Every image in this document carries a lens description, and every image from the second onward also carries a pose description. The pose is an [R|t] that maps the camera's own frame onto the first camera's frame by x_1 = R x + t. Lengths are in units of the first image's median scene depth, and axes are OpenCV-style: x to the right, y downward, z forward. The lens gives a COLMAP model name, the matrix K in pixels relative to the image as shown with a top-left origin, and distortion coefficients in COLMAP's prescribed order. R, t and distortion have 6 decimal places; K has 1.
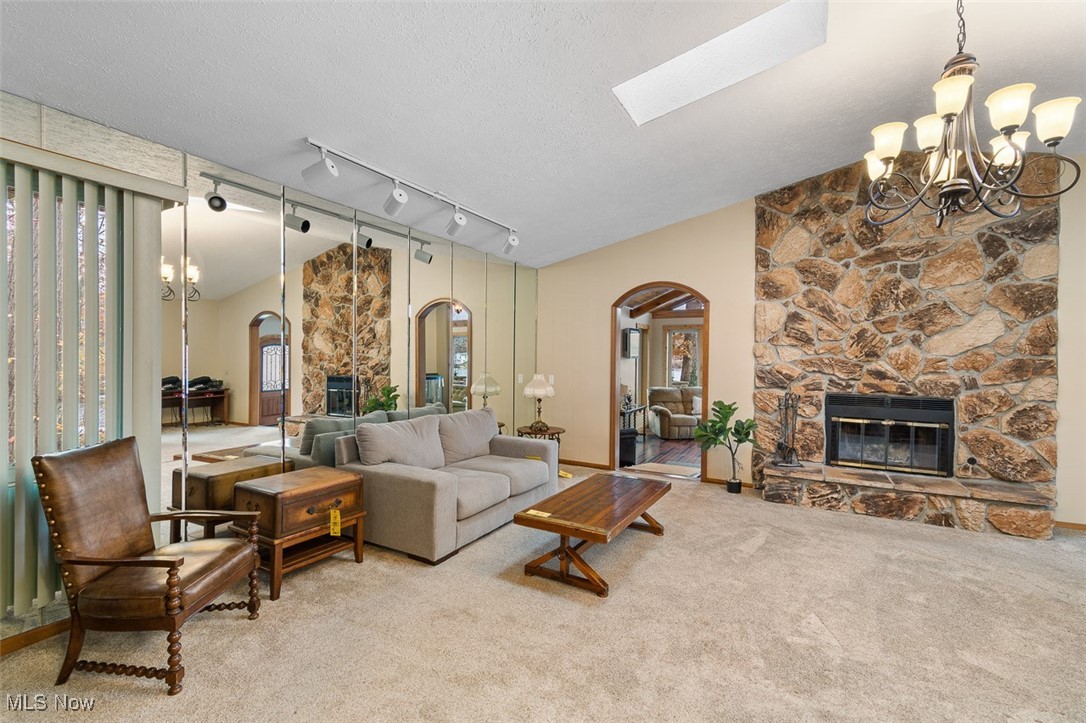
lens RADIAL K [[481.8, 0, 539.5], [0, 481.8, 361.1], [0, 0, 1]] dist [-0.000013, -0.001479]
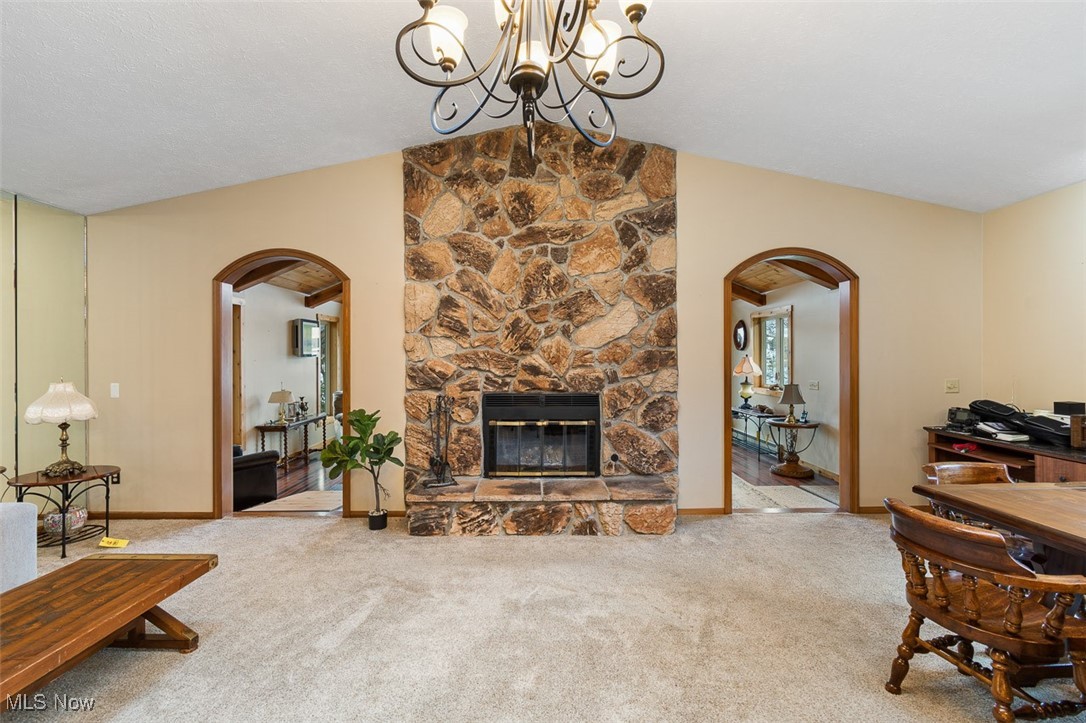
lens RADIAL K [[484.3, 0, 542.0], [0, 484.3, 357.7], [0, 0, 1]] dist [0.001617, -0.000223]
pose [[0.867731, -0.013100, 0.496862, 0.282832], [0.016157, 0.999868, -0.001854, 0.008001], [-0.496772, 0.009636, 0.867828, 0.222957]]
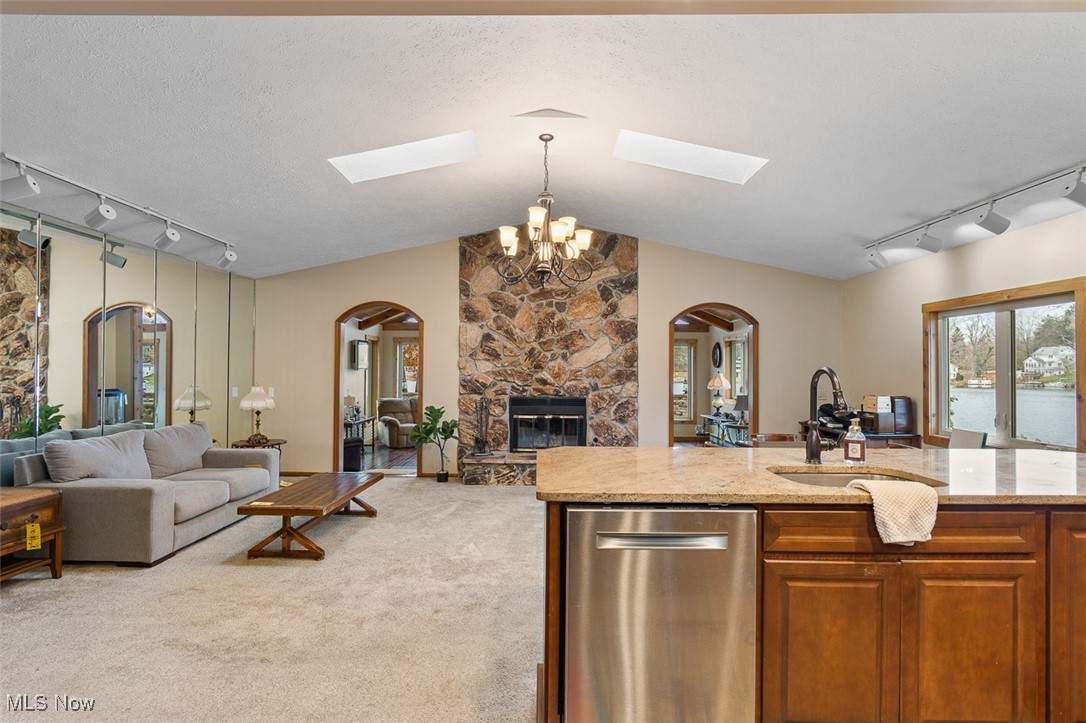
lens RADIAL K [[530.9, 0, 539.7], [0, 530.9, 363.0], [0, 0, 1]] dist [-0.000798, -0.001053]
pose [[0.878375, 0.001711, 0.477970, -0.017404], [0.006650, 0.999853, -0.015800, -0.000931], [-0.477926, 0.017057, 0.878234, -0.316563]]
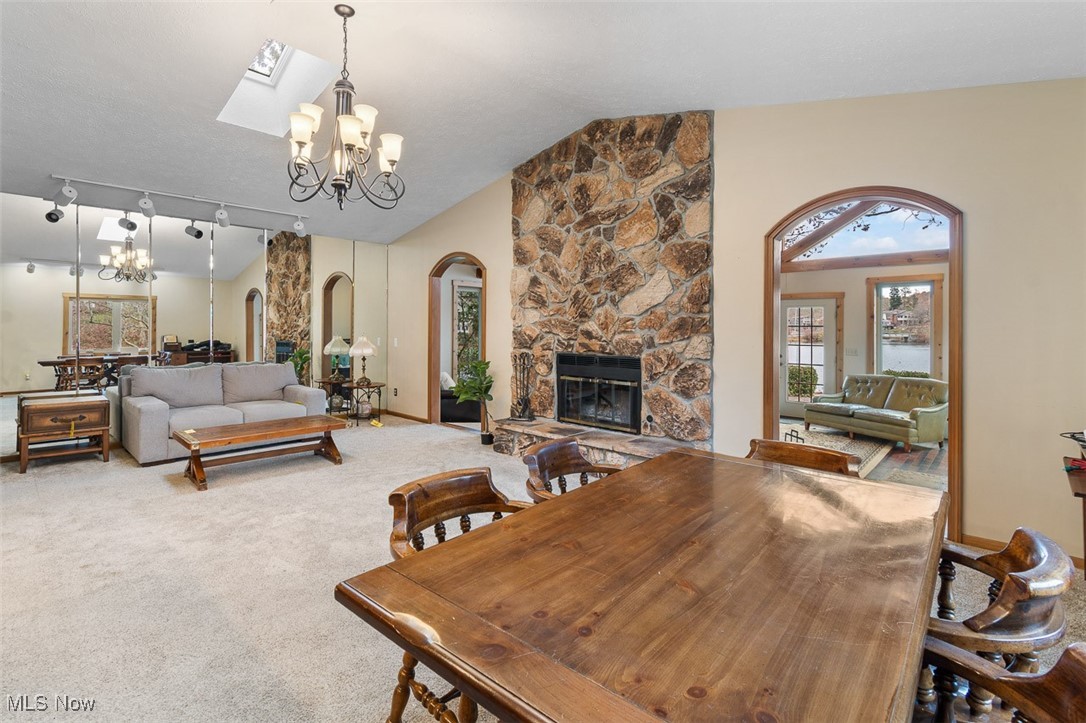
lens RADIAL K [[506.0, 0, 512.4], [0, 506.0, 328.4], [0, 0, 1]] dist [-0.000237, -0.000355]
pose [[0.965489, -0.003671, -0.260417, 0.852498], [0.000621, 0.999930, -0.011793, 0.028495], [0.260442, 0.011224, 0.965424, -0.100021]]
